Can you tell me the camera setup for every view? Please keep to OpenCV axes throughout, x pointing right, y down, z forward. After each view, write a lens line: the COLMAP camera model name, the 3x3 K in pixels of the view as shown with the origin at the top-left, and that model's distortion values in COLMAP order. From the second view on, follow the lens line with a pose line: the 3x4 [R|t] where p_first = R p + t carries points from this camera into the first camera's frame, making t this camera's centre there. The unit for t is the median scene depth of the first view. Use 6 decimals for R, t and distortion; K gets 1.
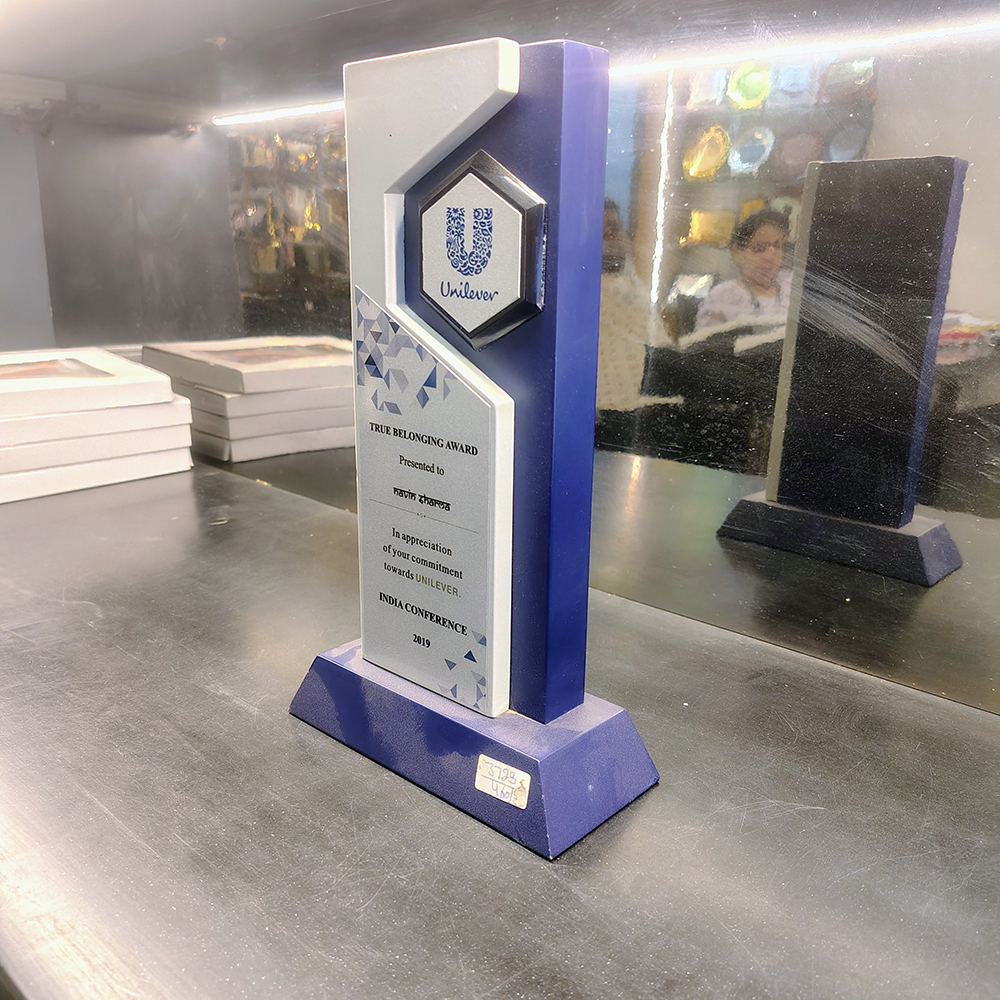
lens RADIAL K [[925.7, 0, 500.9], [0, 925.7, 495.5], [0, 0, 1]] dist [-0.005080, 0.000000]
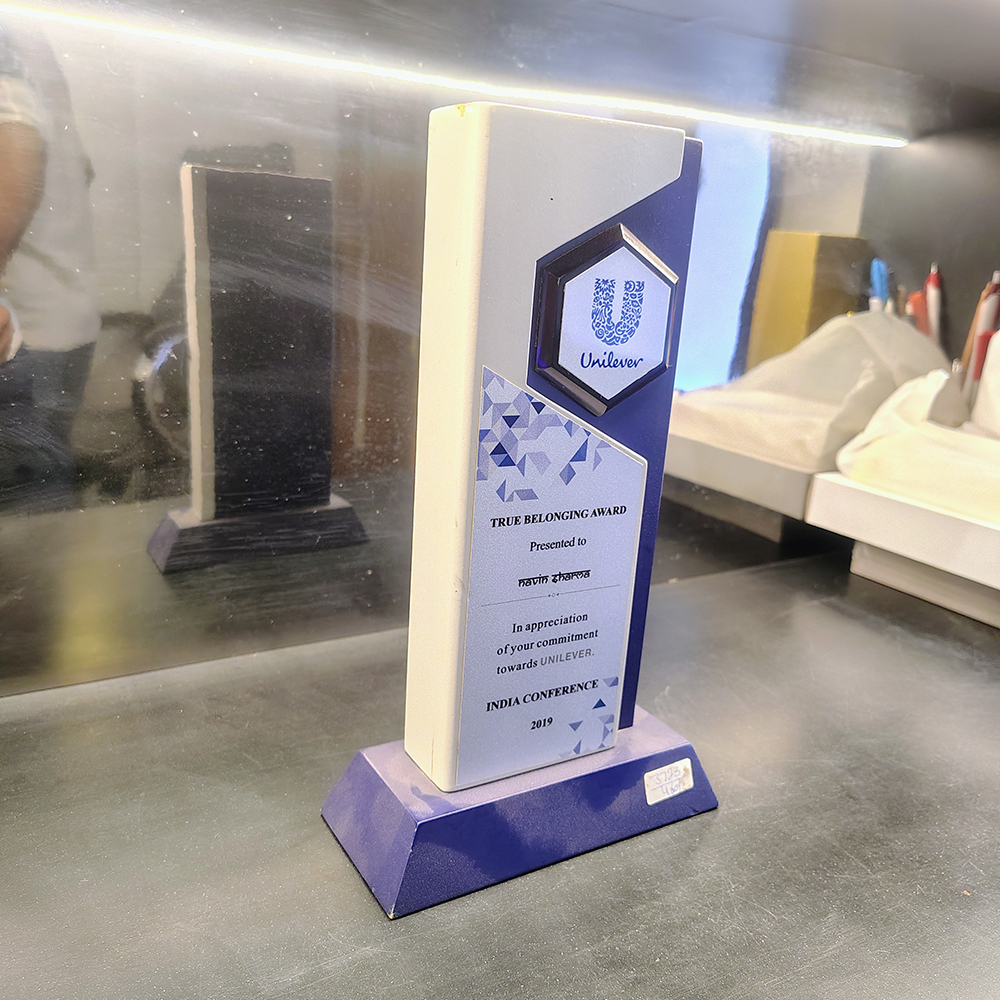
lens RADIAL K [[925.7, 0, 495.4], [0, 925.7, 504.0], [0, 0, 1]] dist [-0.005080, 0.000000]
pose [[0.311674, -0.265138, 0.912448, -0.843868], [0.202342, 0.956775, 0.208902, -0.248693], [-0.928395, 0.119517, 0.351851, 0.630241]]
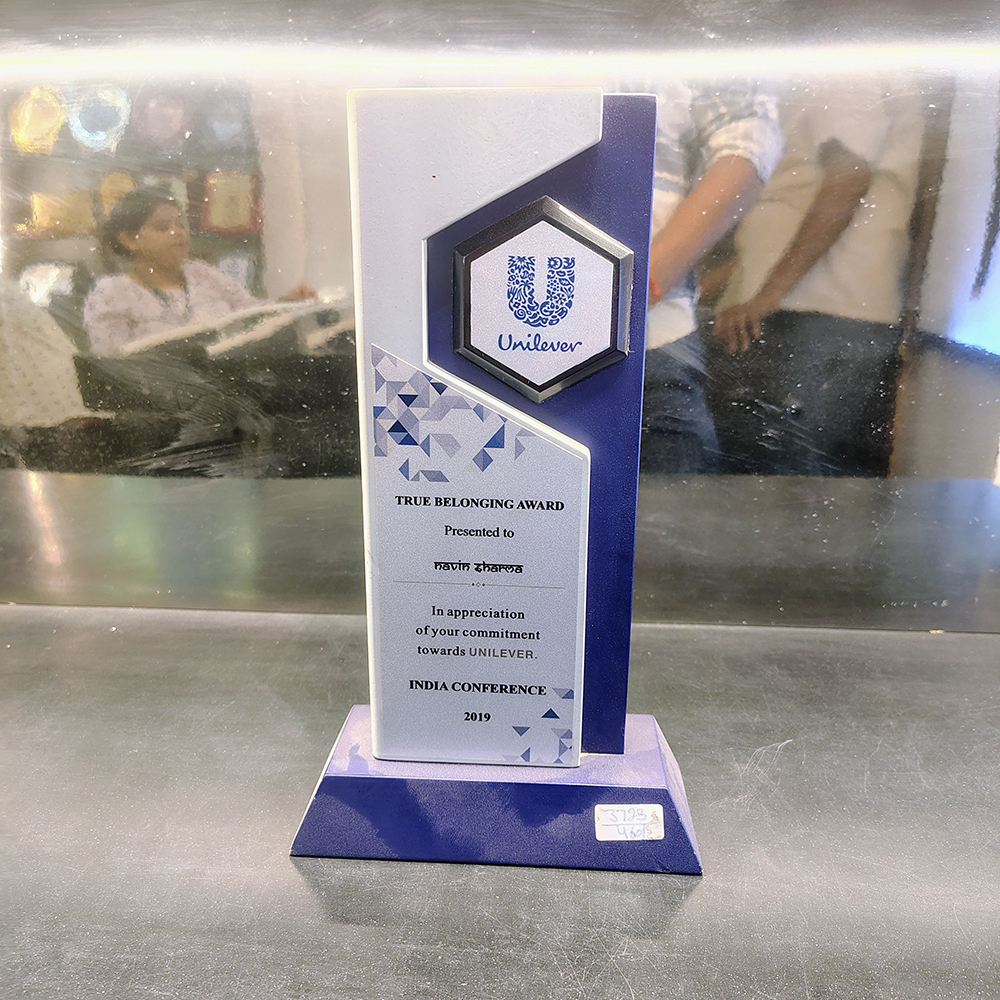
lens RADIAL K [[925.7, 0, 490.5], [0, 925.7, 494.7], [0, 0, 1]] dist [-0.005080, 0.000000]
pose [[0.789461, -0.186526, 0.584772, -0.532949], [0.174421, 0.981606, 0.077631, -0.121373], [-0.588496, 0.040710, 0.807474, 0.216732]]
